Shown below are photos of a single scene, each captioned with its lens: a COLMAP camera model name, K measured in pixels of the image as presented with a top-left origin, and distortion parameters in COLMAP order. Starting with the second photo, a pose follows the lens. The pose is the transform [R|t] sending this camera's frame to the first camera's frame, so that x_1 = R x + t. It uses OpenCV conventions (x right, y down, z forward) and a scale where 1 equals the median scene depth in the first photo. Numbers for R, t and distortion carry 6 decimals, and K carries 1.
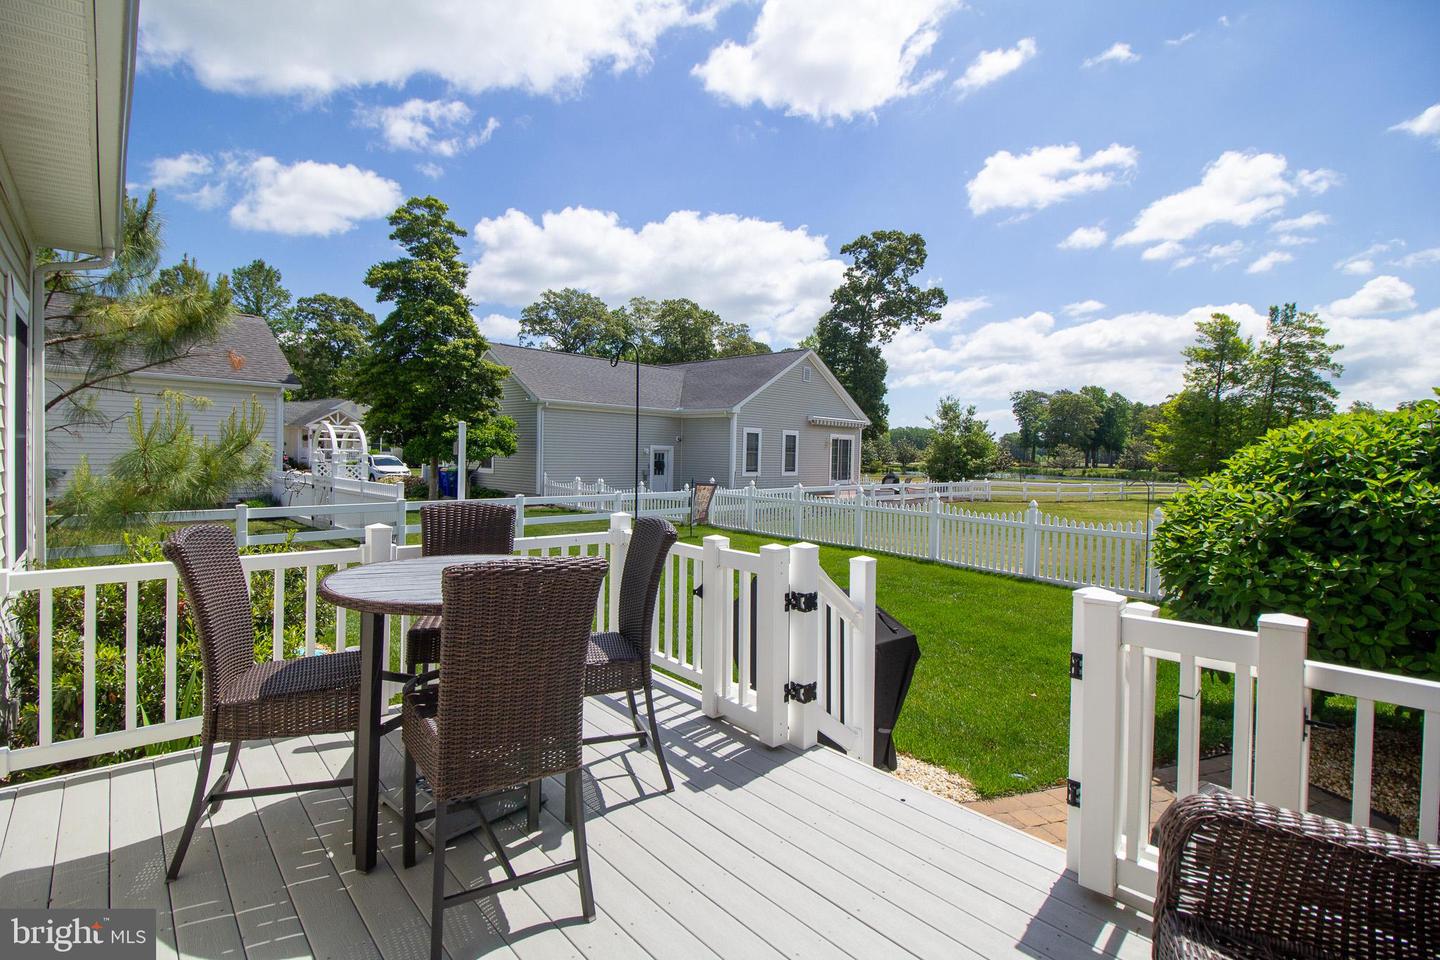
lens RADIAL K [[669.2, 0, 718.2], [0, 669.2, 459.5], [0, 0, 1]] dist [-0.017419, 0.001141]
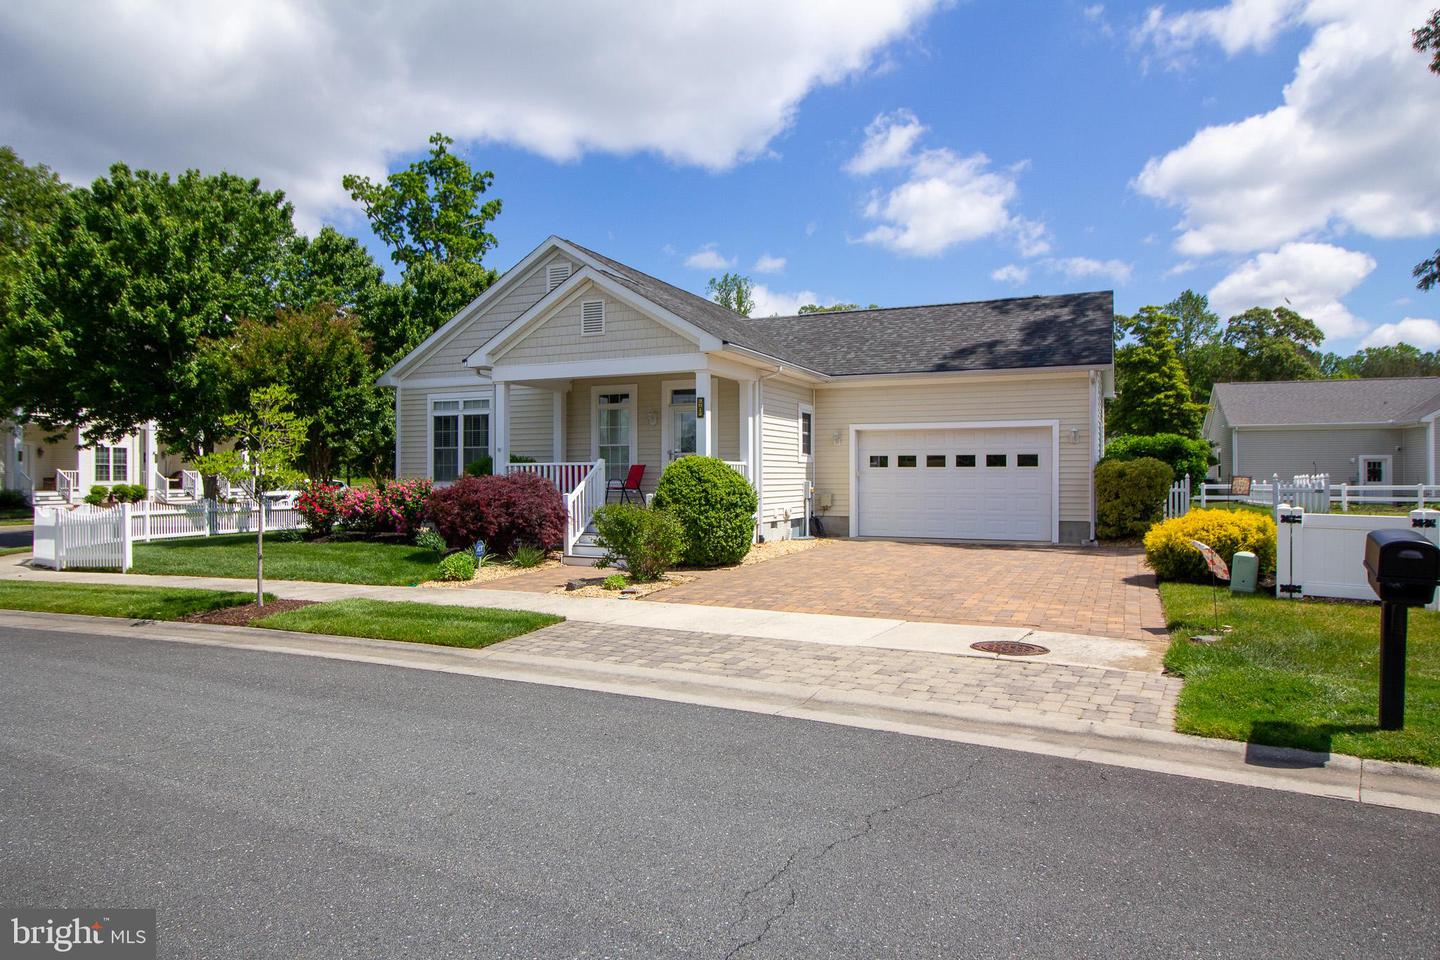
lens RADIAL K [[882.1, 0, 722.4], [0, 882.1, 456.3], [0, 0, 1]] dist [-0.004192, -0.001495]
pose [[0.389409, -0.043025, -0.920060, 0.370846], [0.001807, 0.998942, -0.045949, 0.020358], [0.921063, 0.016230, 0.389075, -0.252380]]
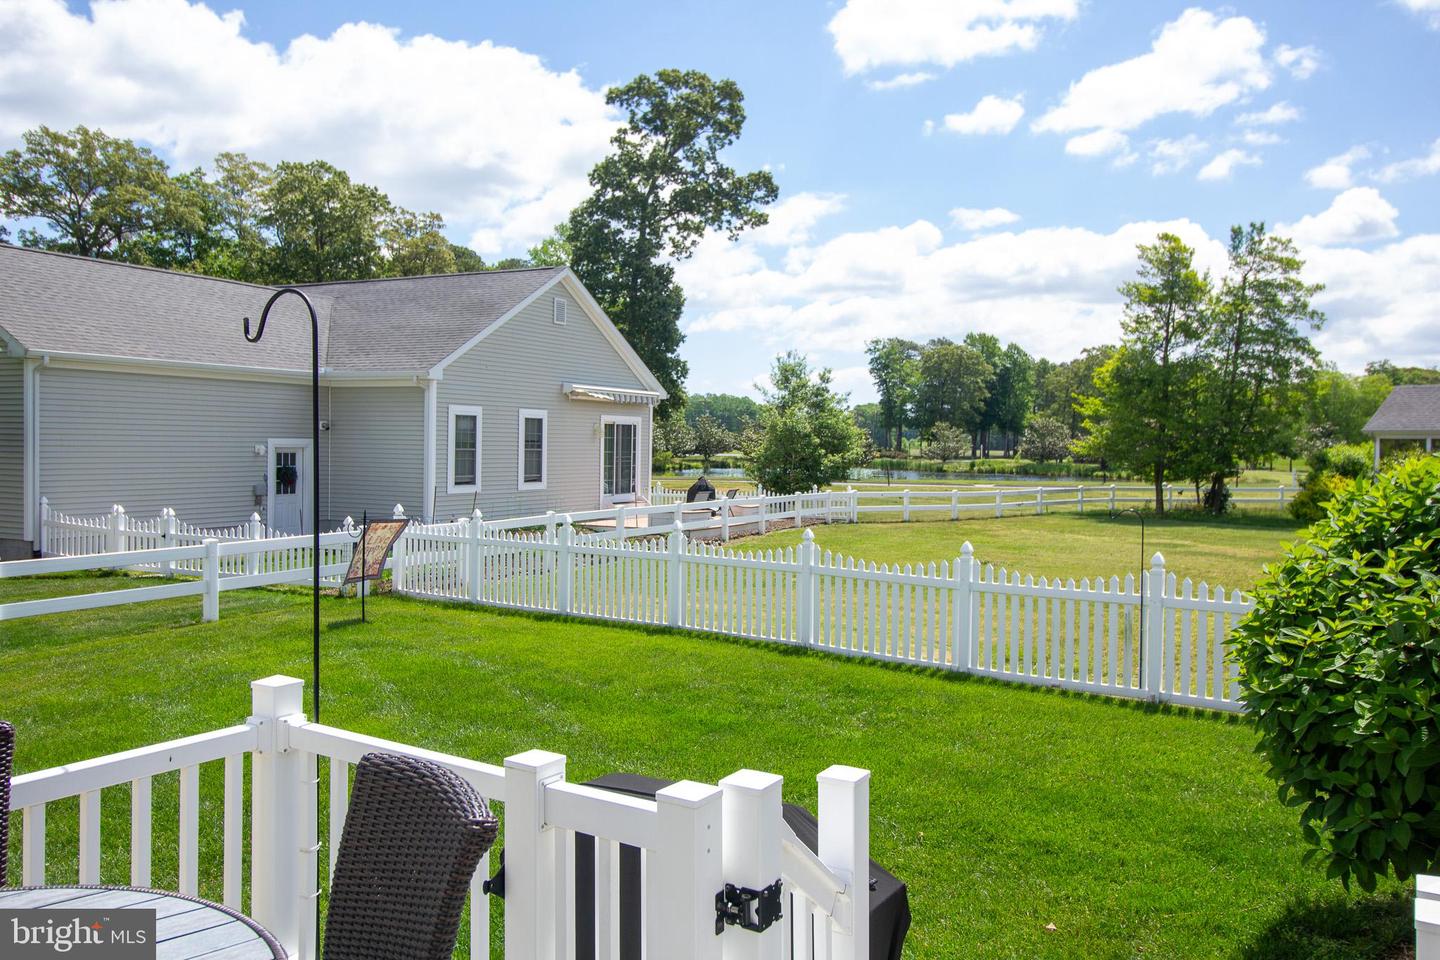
lens RADIAL K [[1131.2, 0, 726.8], [0, 1131.2, 446.2], [0, 0, 1]] dist [0.020912, -0.003034]
pose [[0.957463, -0.008832, 0.288419, -0.005612], [0.009306, 0.999957, -0.000270, -0.005001], [-0.288404, 0.002942, 0.957504, 0.014332]]
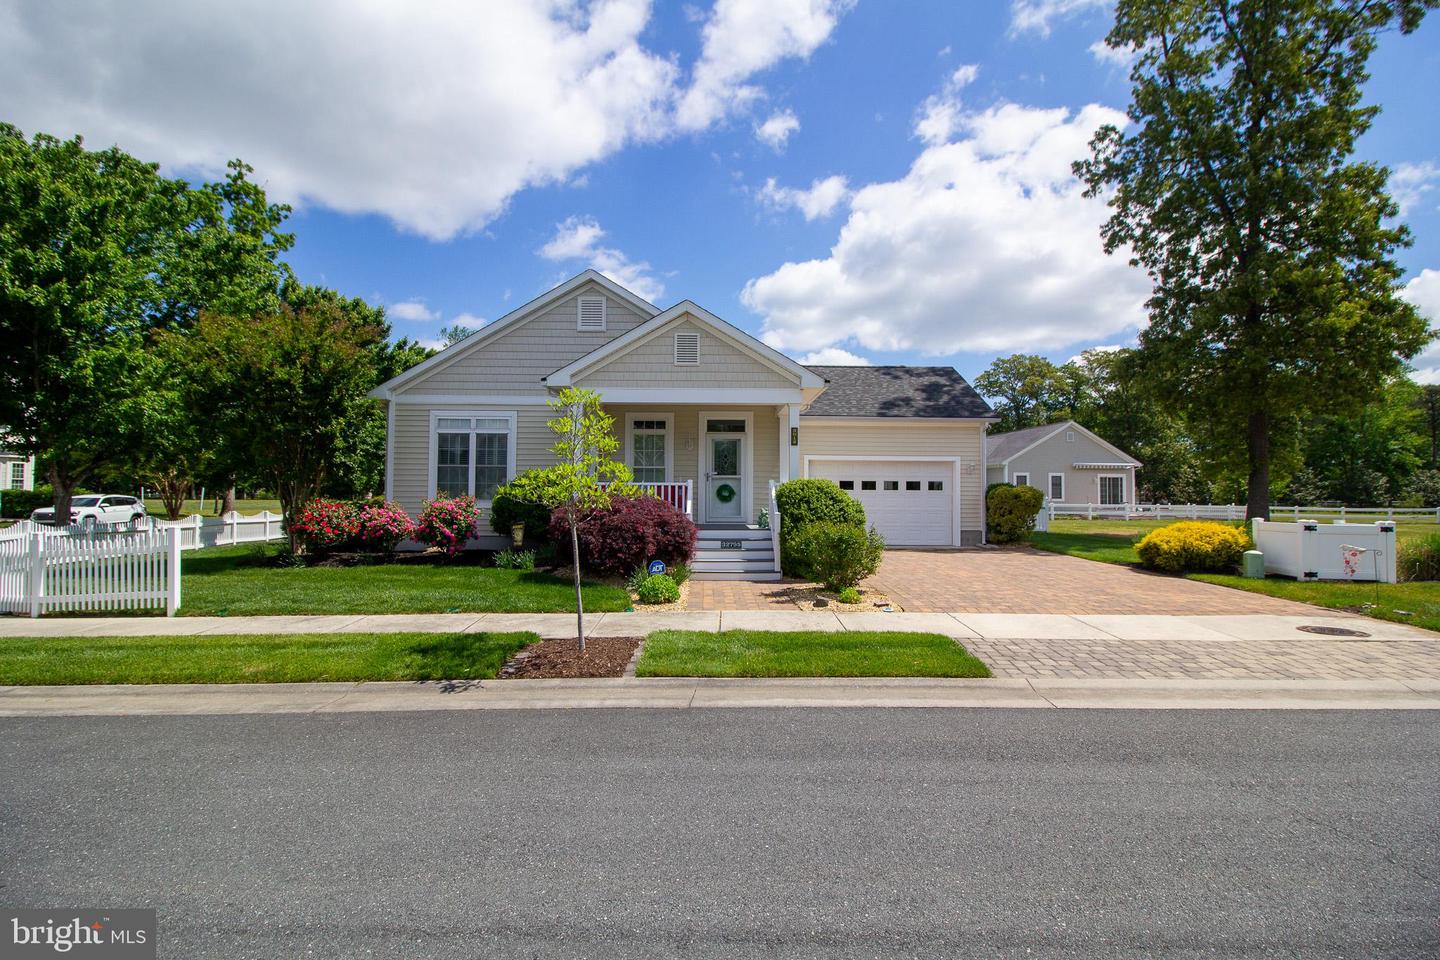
lens RADIAL K [[669.2, 0, 718.2], [0, 669.2, 459.5], [0, 0, 1]] dist [-0.017419, 0.001141]
pose [[0.743812, -0.053011, -0.666284, 0.266177], [0.004092, 0.997192, -0.074770, 0.018659], [0.668377, 0.052888, 0.741940, -0.337315]]
